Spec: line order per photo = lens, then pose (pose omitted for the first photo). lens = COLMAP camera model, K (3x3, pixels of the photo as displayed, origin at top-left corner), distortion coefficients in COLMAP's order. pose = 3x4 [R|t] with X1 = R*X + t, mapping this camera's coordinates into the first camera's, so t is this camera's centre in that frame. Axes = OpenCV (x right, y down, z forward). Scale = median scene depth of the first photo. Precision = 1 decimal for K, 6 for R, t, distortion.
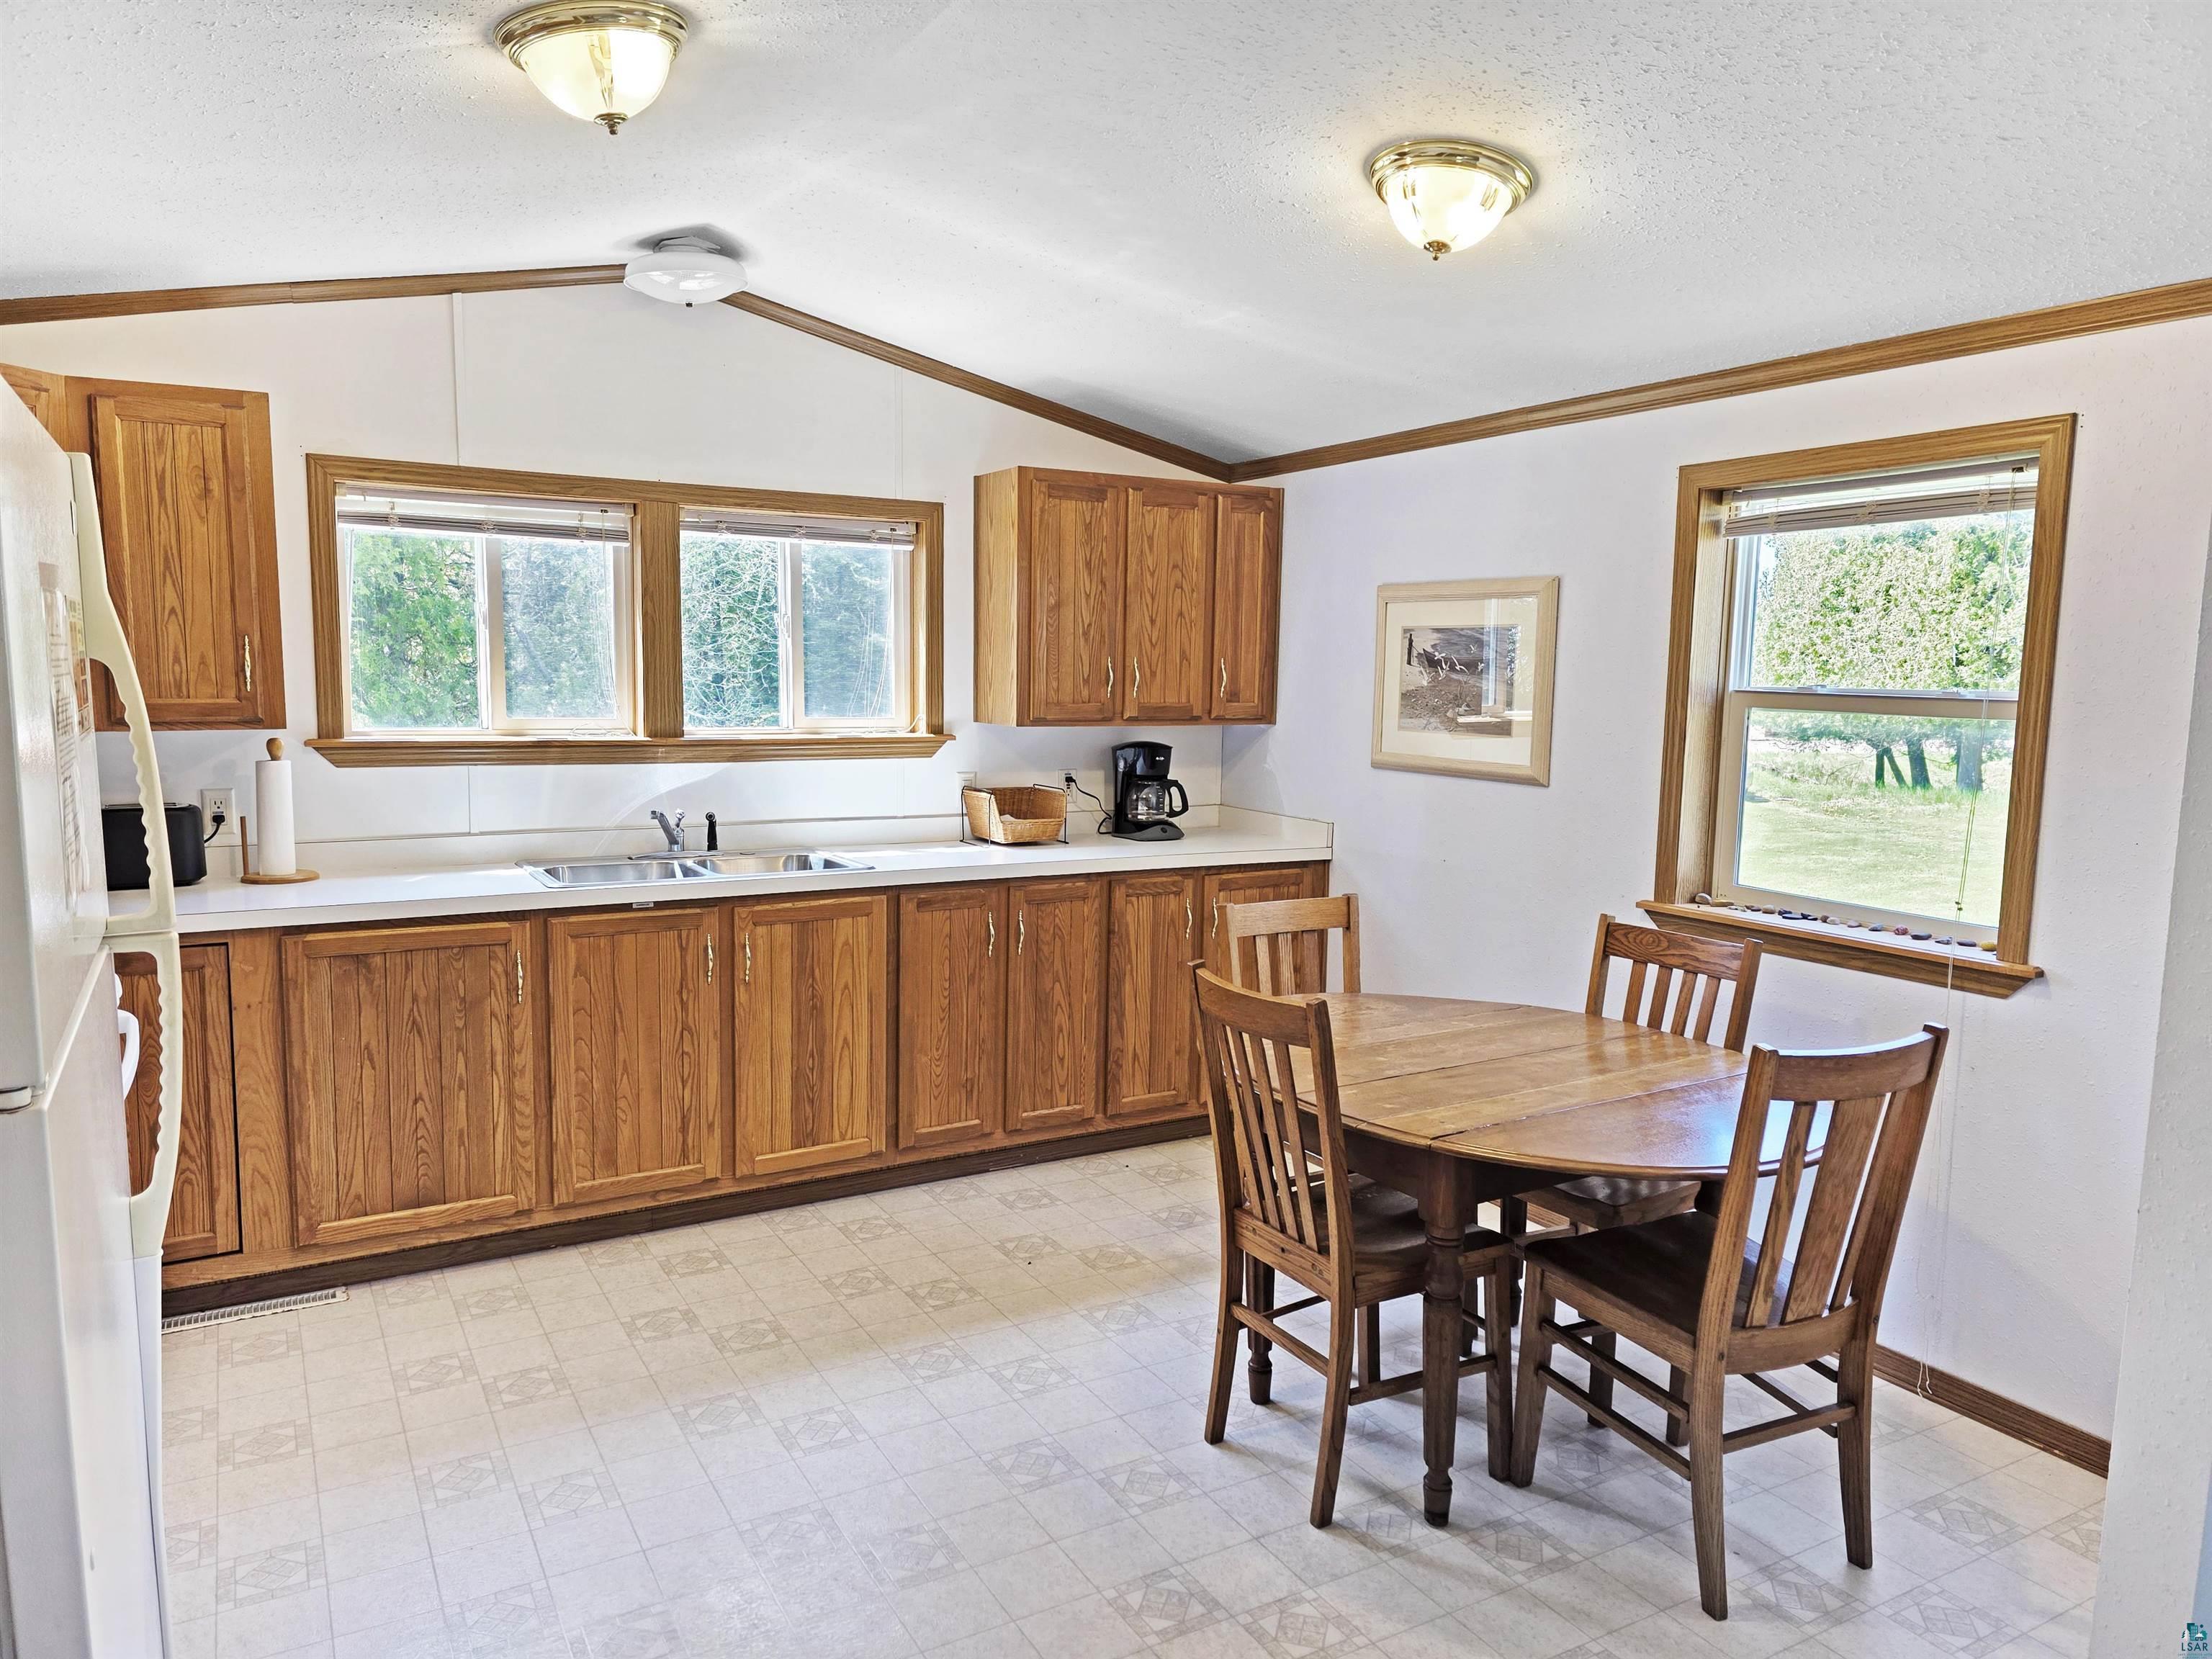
lens RADIAL K [[1476.3, 0, 1115.3], [0, 1476.3, 817.8], [0, 0, 1]] dist [0.045486, -0.002466]
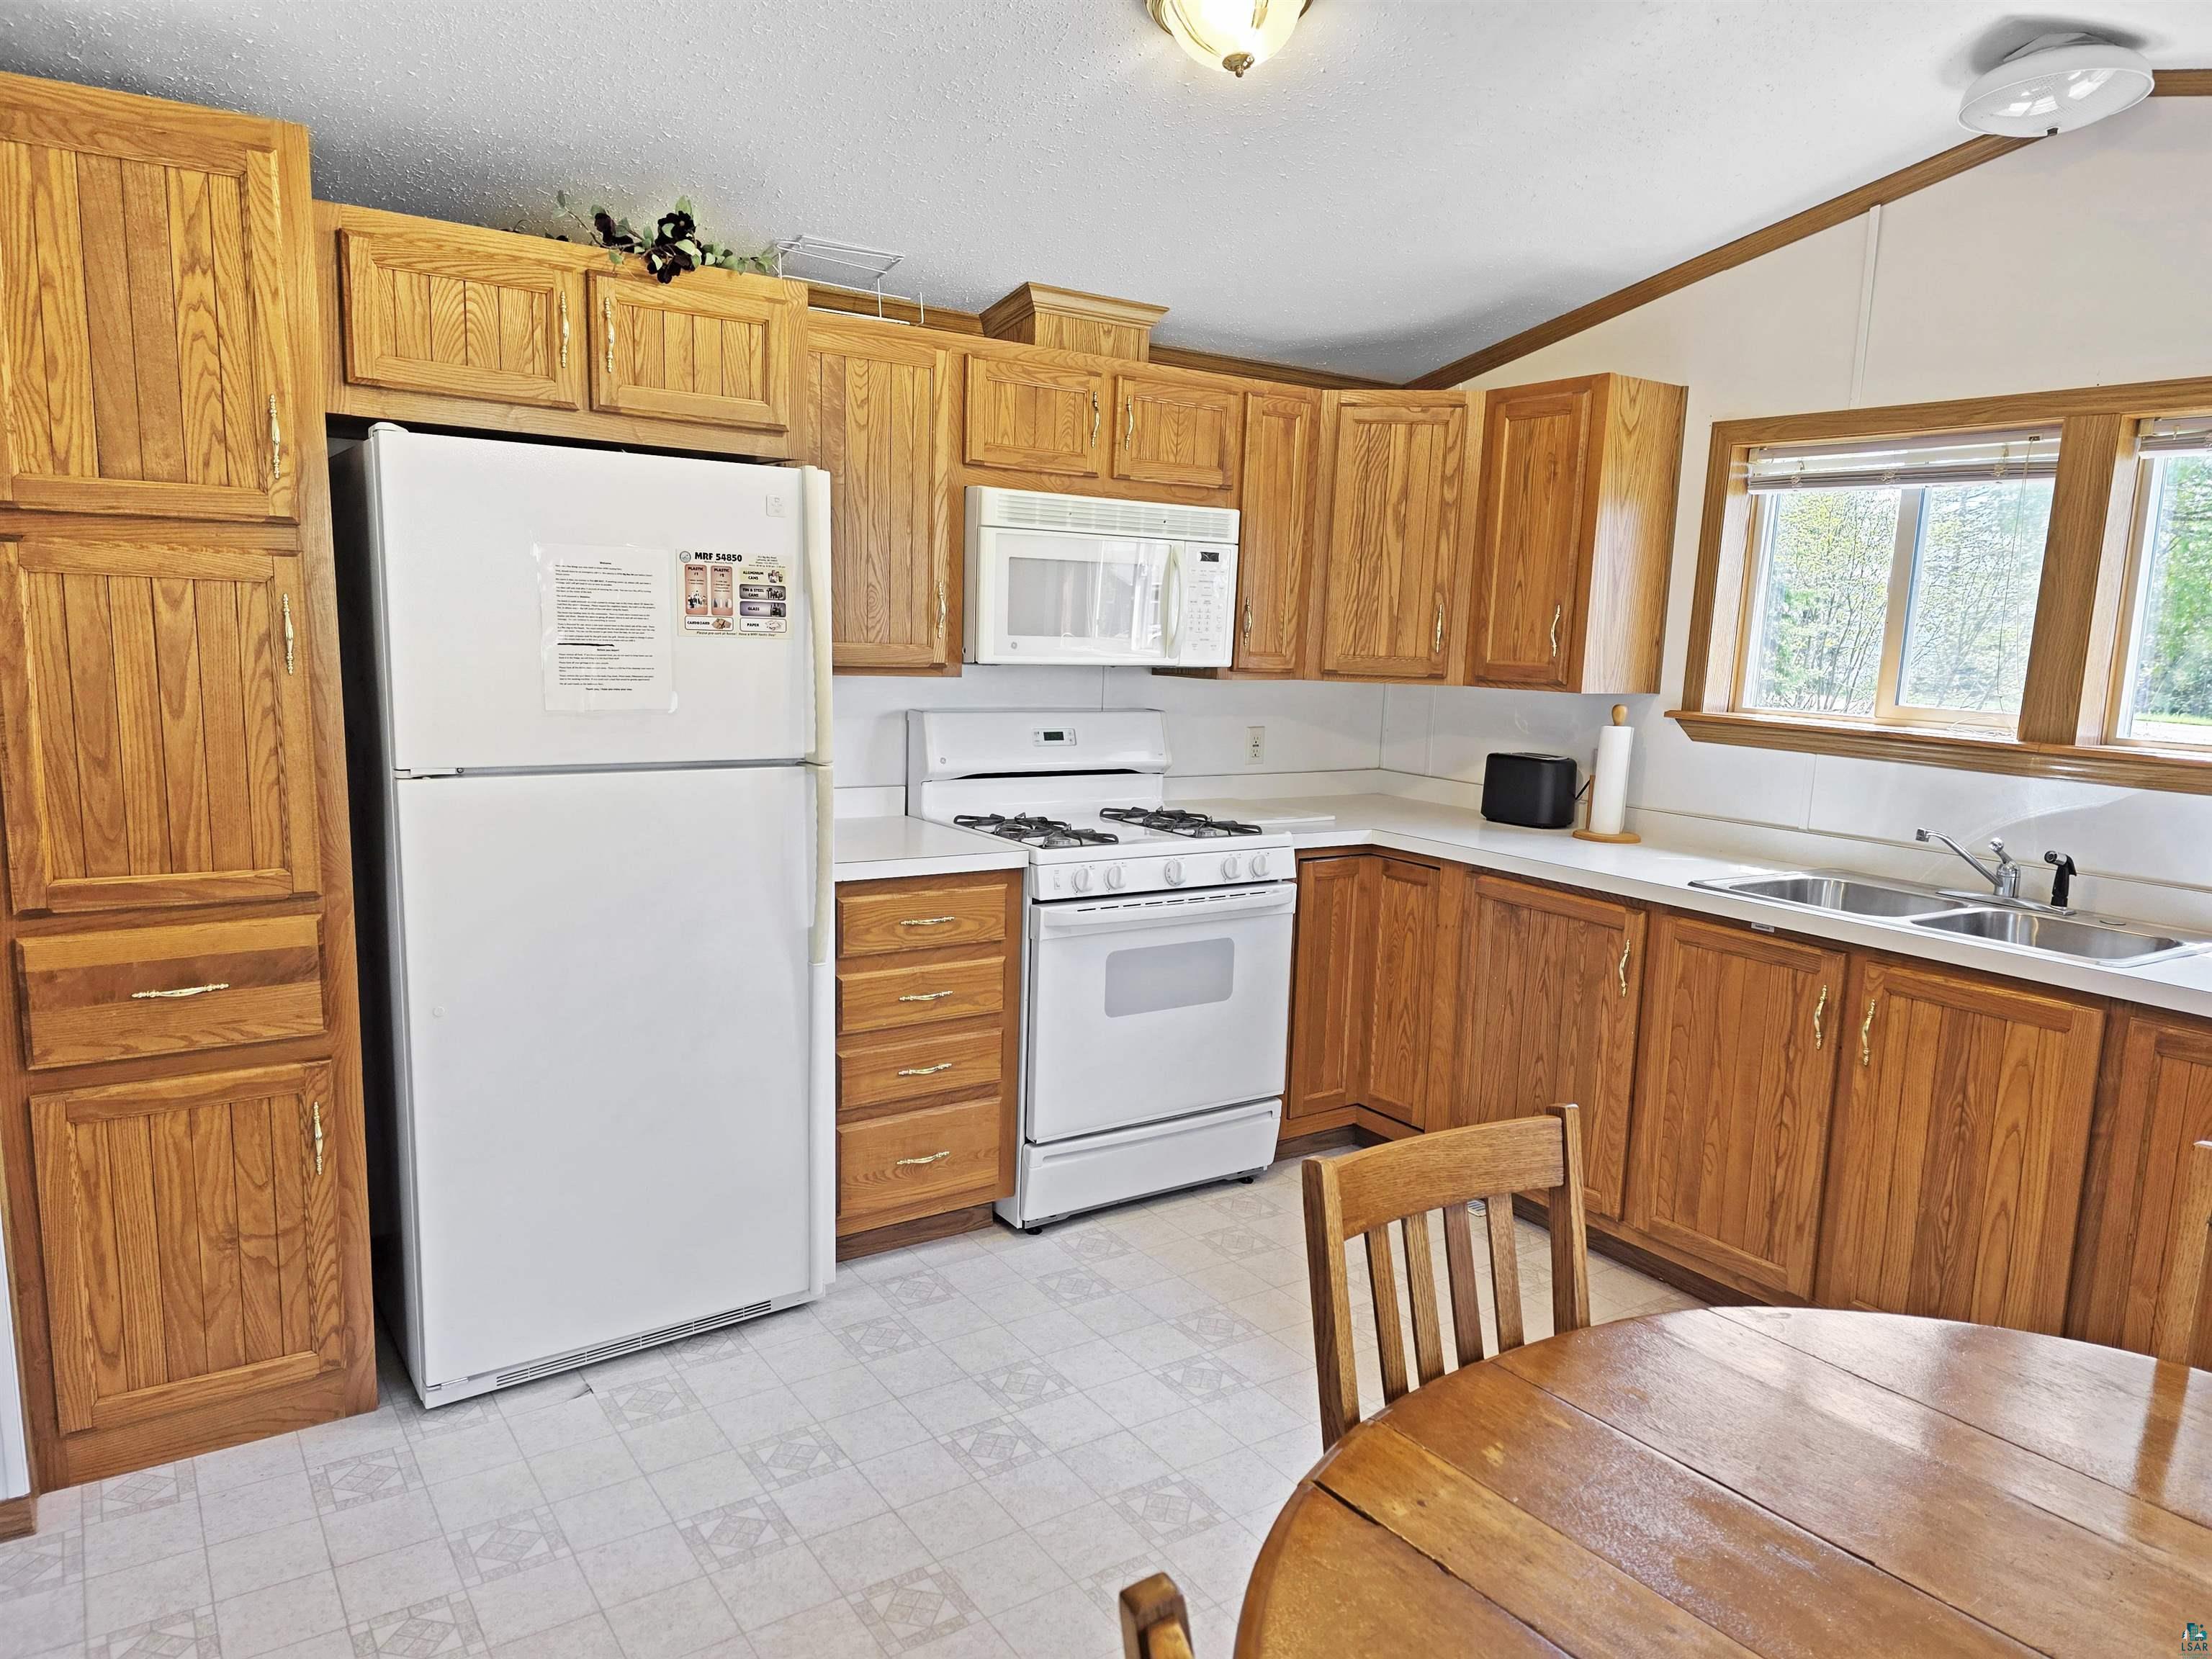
lens RADIAL K [[1502.2, 0, 1138.5], [0, 1502.2, 836.6], [0, 0, 1]] dist [0.068401, -0.003843]
pose [[0.089871, 0.136763, -0.986519, 0.466122], [-0.141374, 0.982249, 0.123292, -0.044784], [0.985868, 0.128388, 0.107610, 0.554588]]
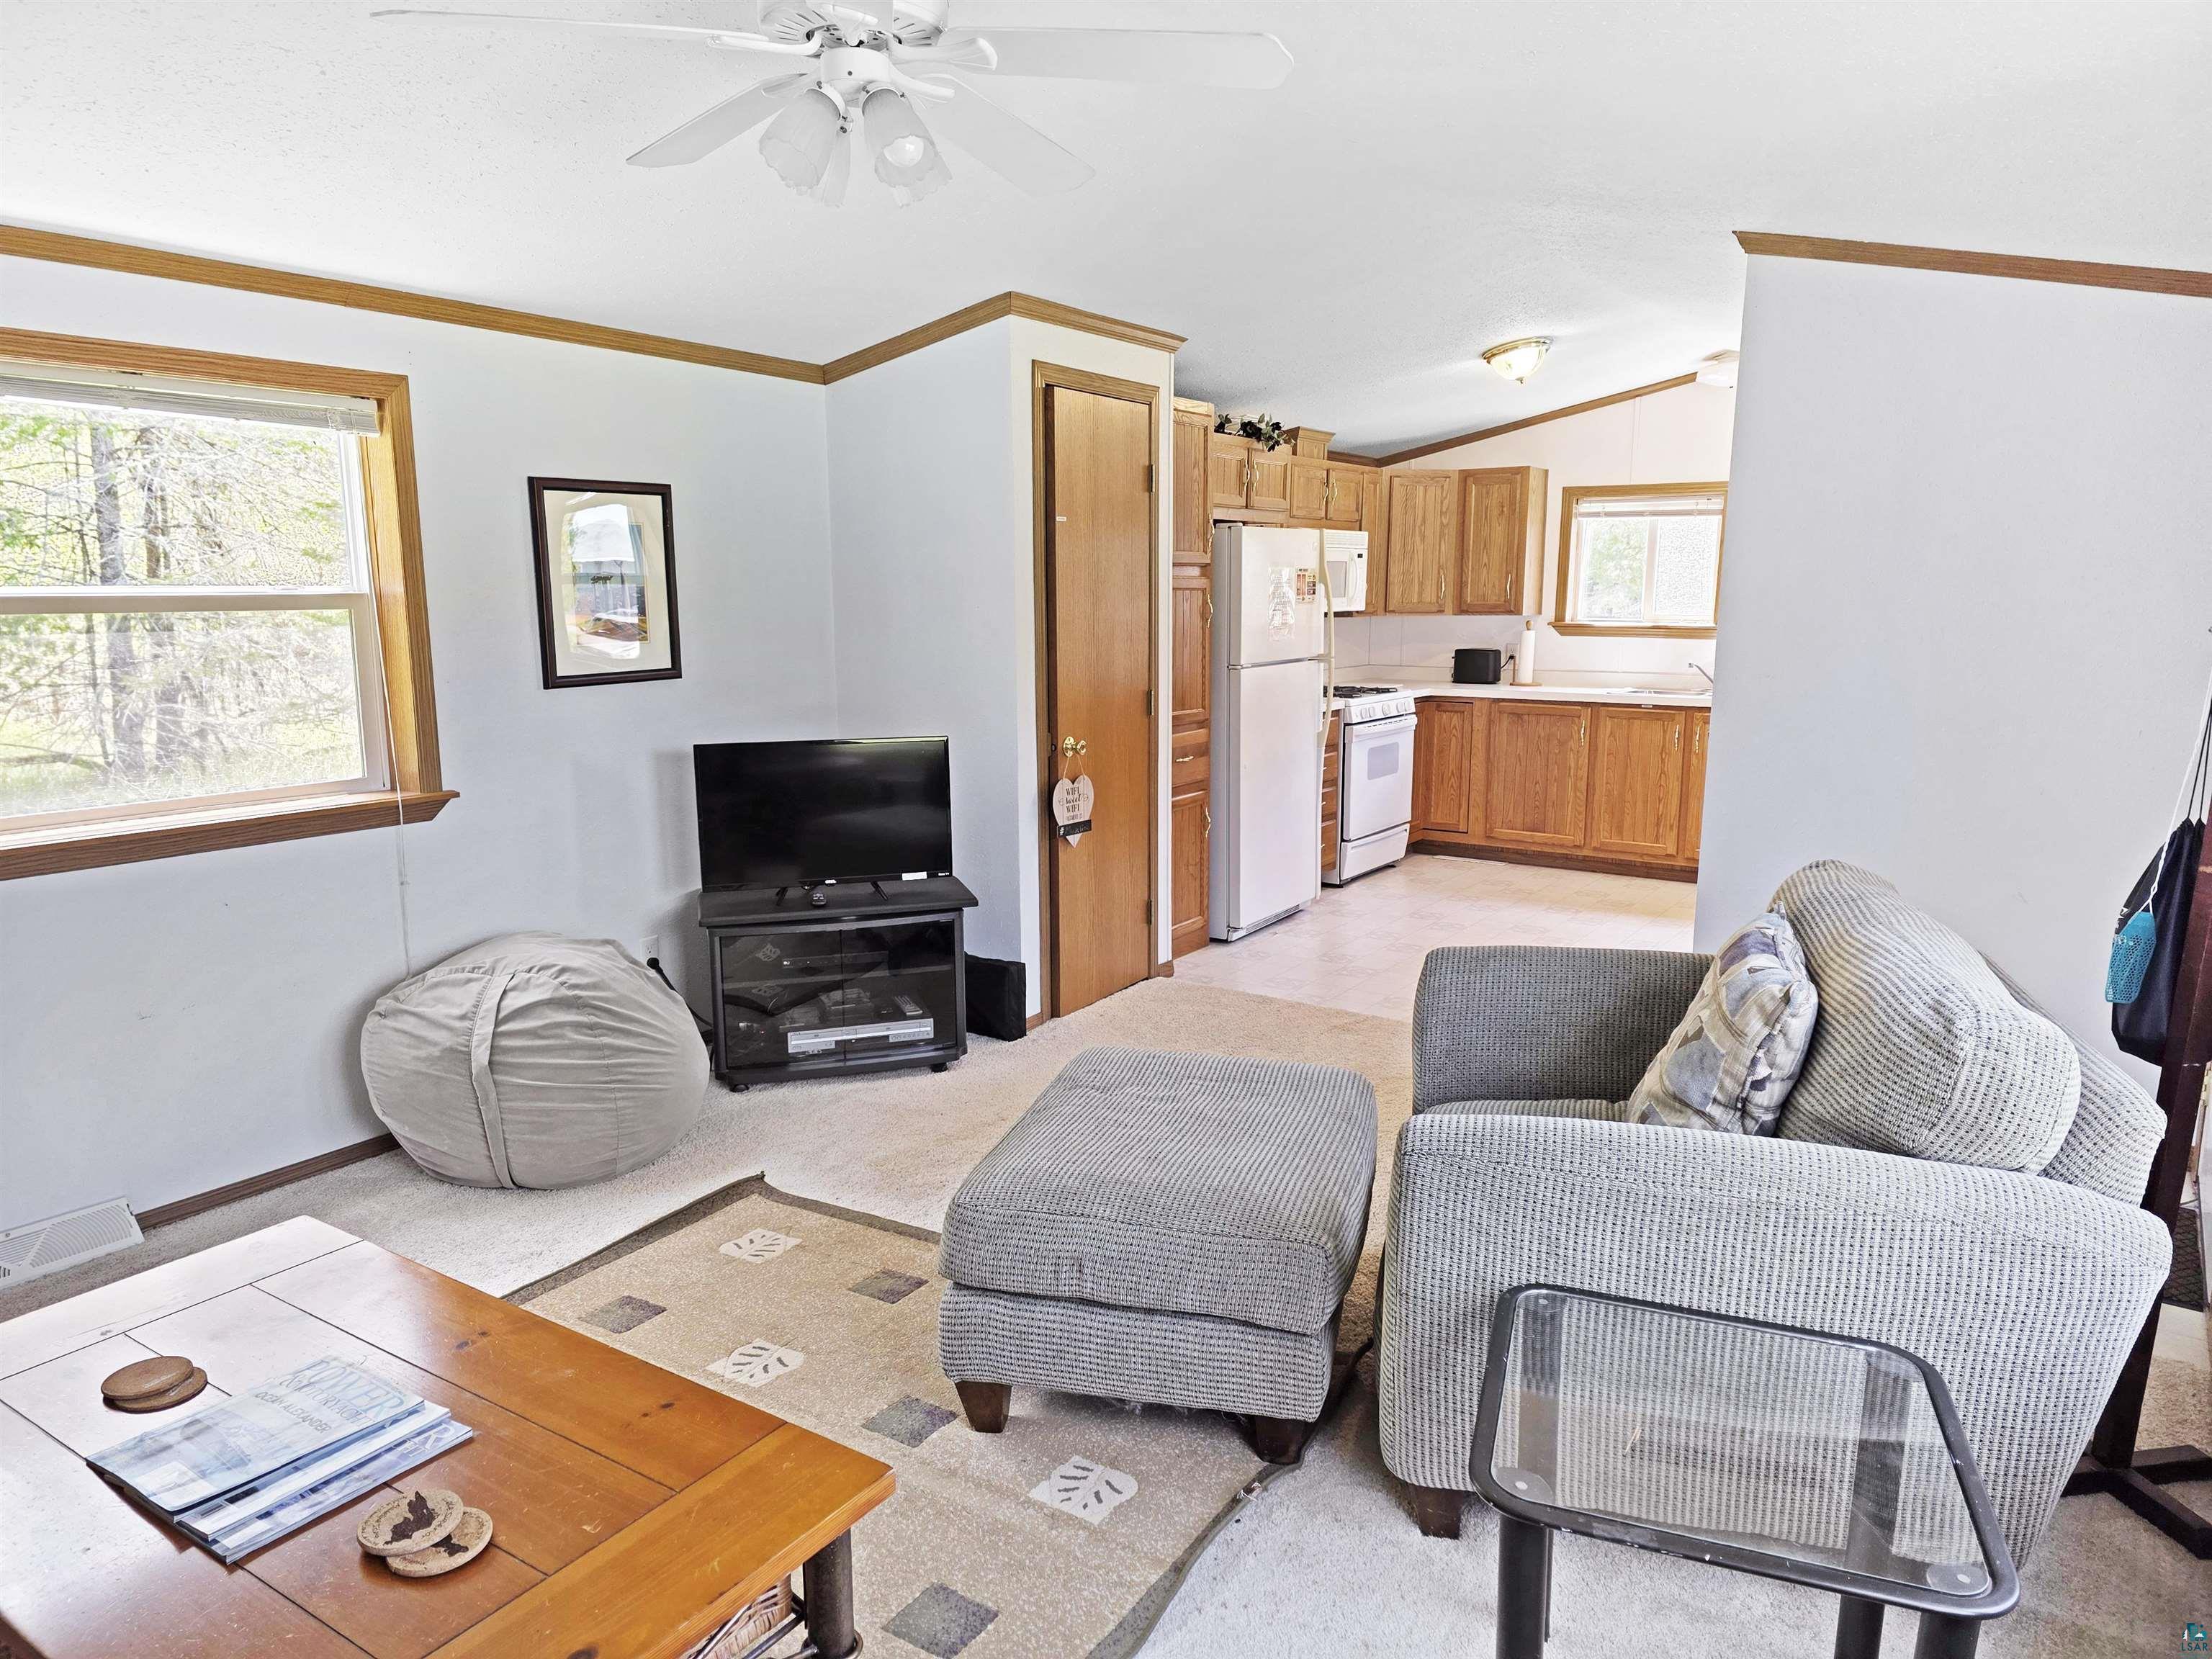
lens RADIAL K [[1476.3, 0, 1115.3], [0, 1476.3, 817.8], [0, 0, 1]] dist [0.045486, -0.002466]
pose [[0.450156, 0.127351, -0.883822, 1.115606], [-0.088791, 0.991256, 0.097607, 0.074795], [0.888524, 0.034538, 0.457528, -0.523299]]
